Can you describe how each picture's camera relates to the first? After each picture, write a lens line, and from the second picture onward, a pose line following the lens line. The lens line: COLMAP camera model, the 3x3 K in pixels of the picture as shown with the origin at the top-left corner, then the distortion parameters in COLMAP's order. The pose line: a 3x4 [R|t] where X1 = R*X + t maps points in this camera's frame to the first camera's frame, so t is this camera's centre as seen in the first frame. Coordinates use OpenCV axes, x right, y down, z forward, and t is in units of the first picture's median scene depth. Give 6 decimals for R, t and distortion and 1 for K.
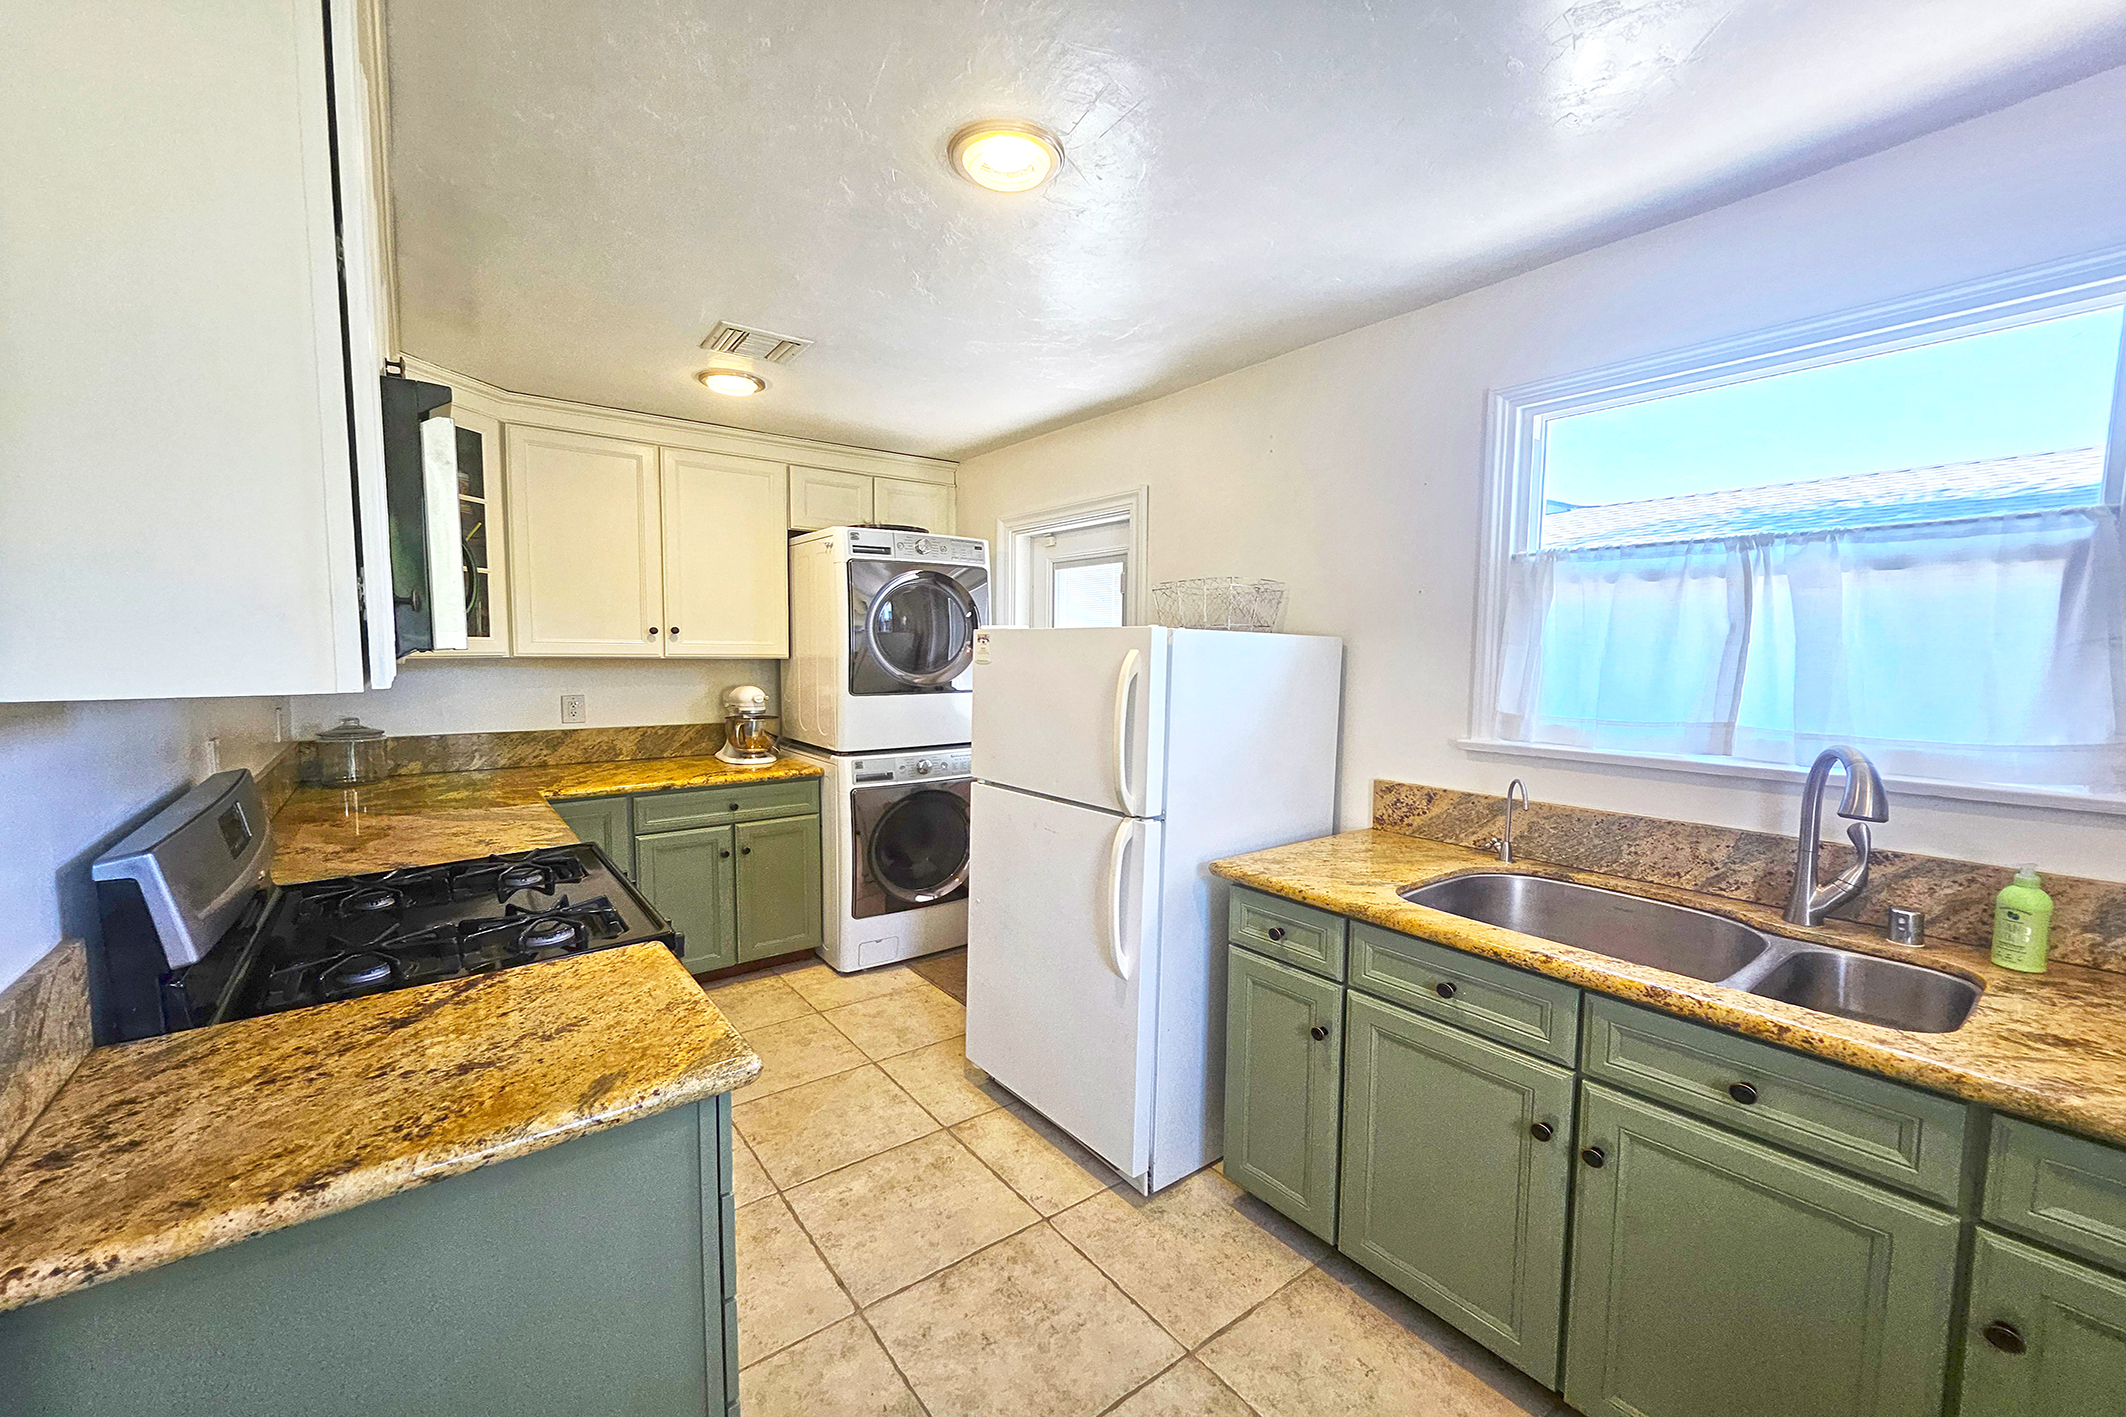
lens RADIAL K [[836.8, 0, 1063.0], [0, 836.8, 708.5], [0, 0, 1]] dist [0.001180, -0.003604]
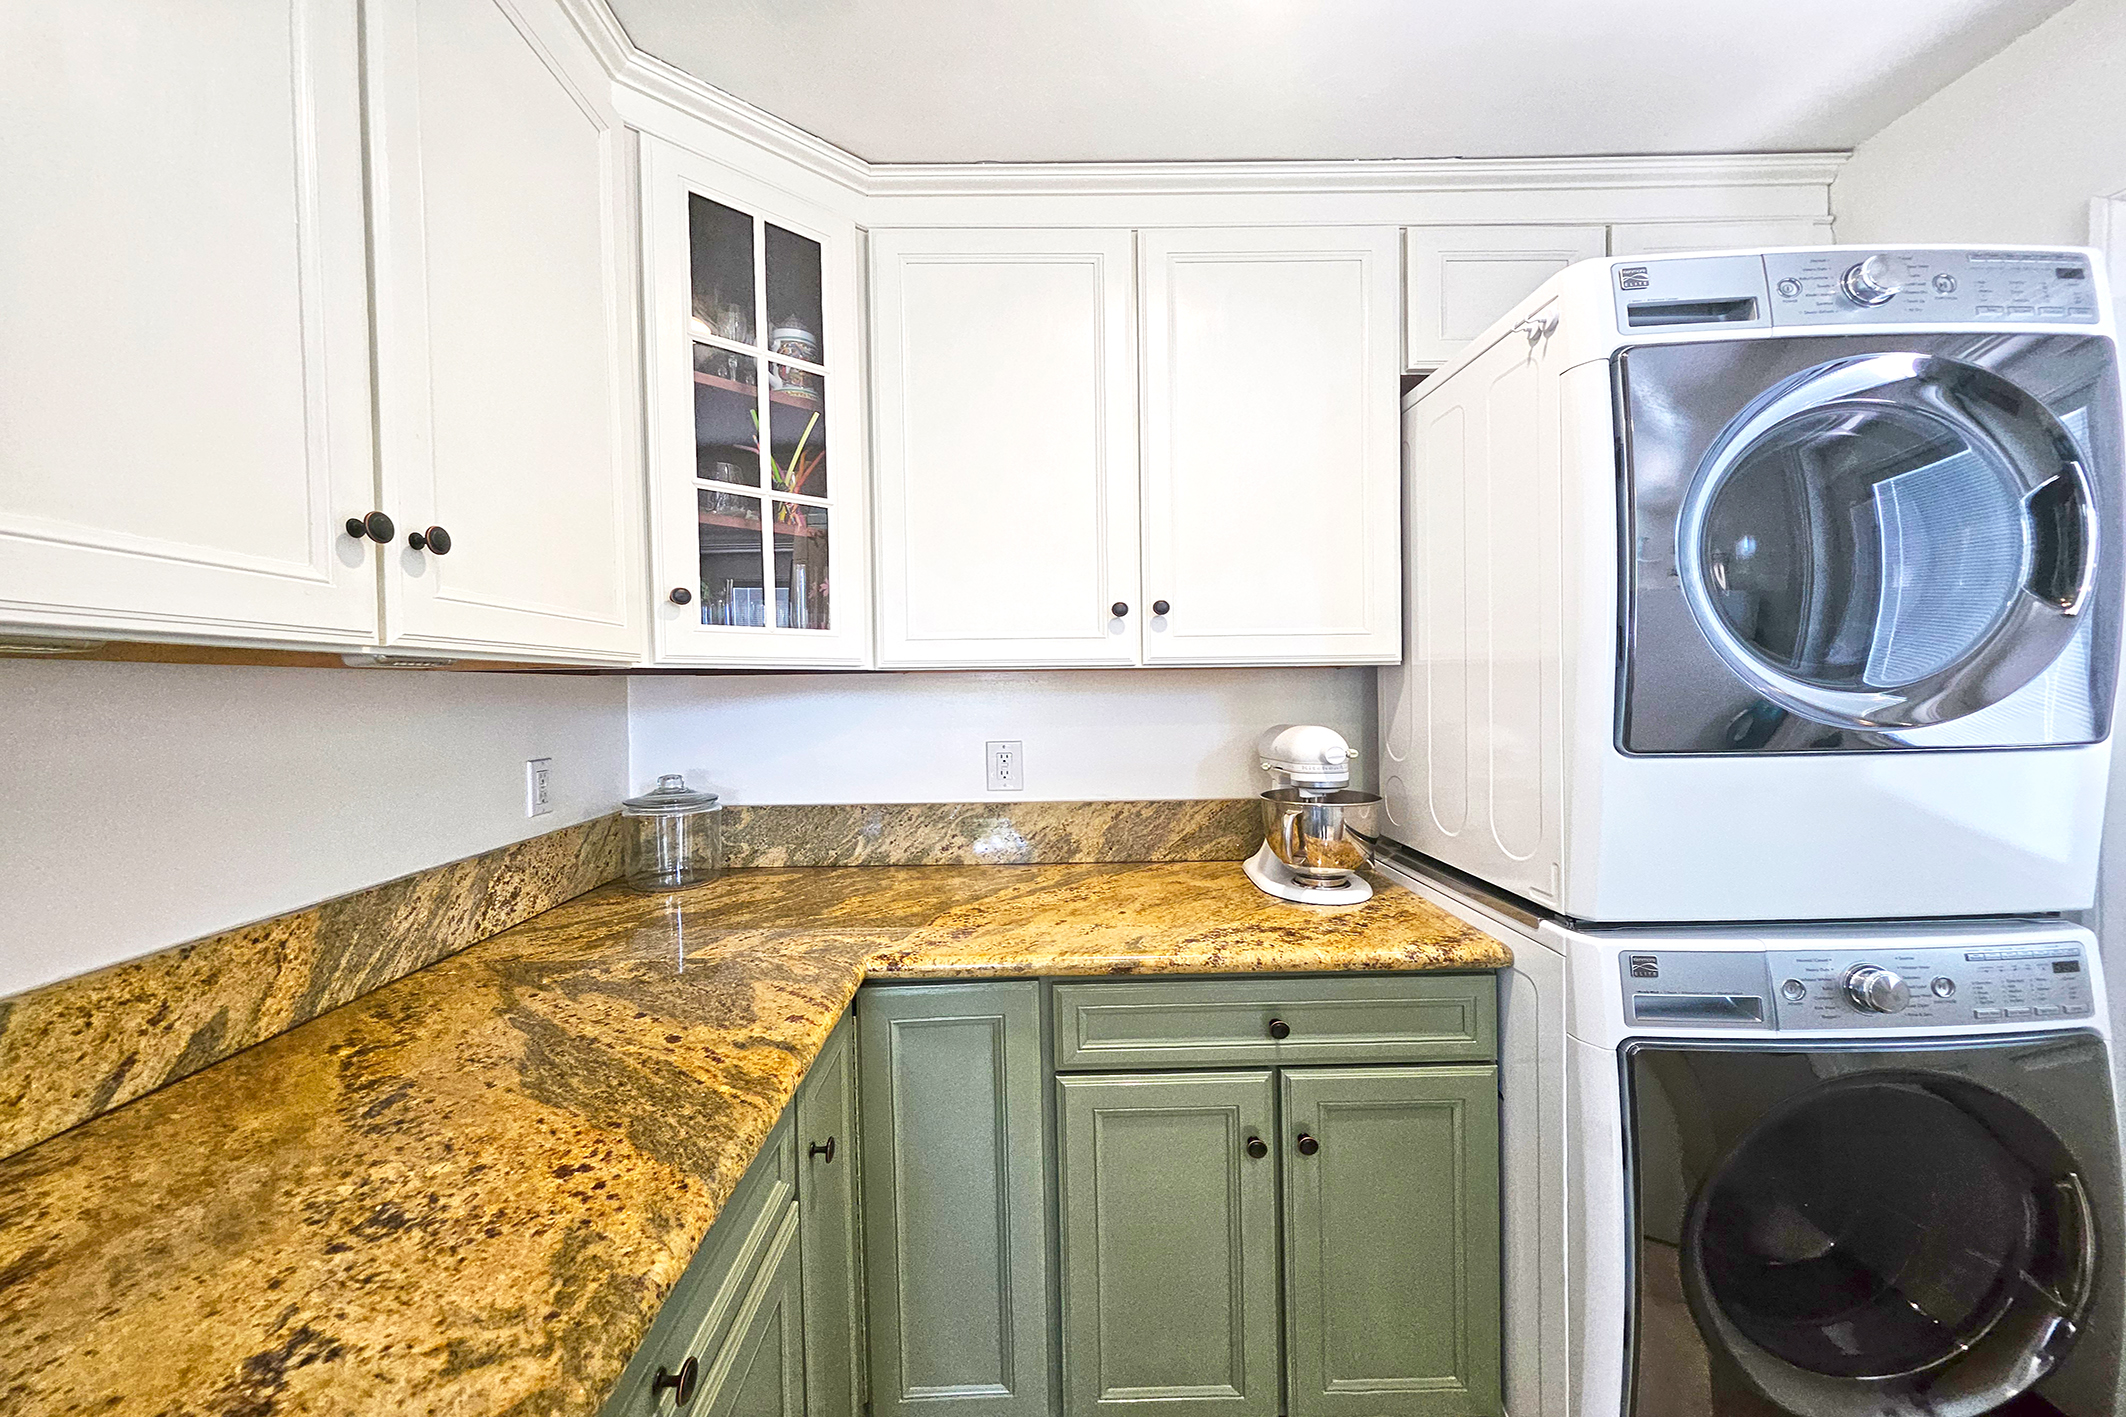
lens RADIAL K [[836.8, 0, 1063.0], [0, 836.8, 708.5], [0, 0, 1]] dist [0.001180, -0.003604]
pose [[0.809830, -0.009155, -0.586593, -0.235520], [-0.019796, 0.998882, -0.042919, -0.015115], [0.586330, 0.046369, 0.808744, 0.595755]]
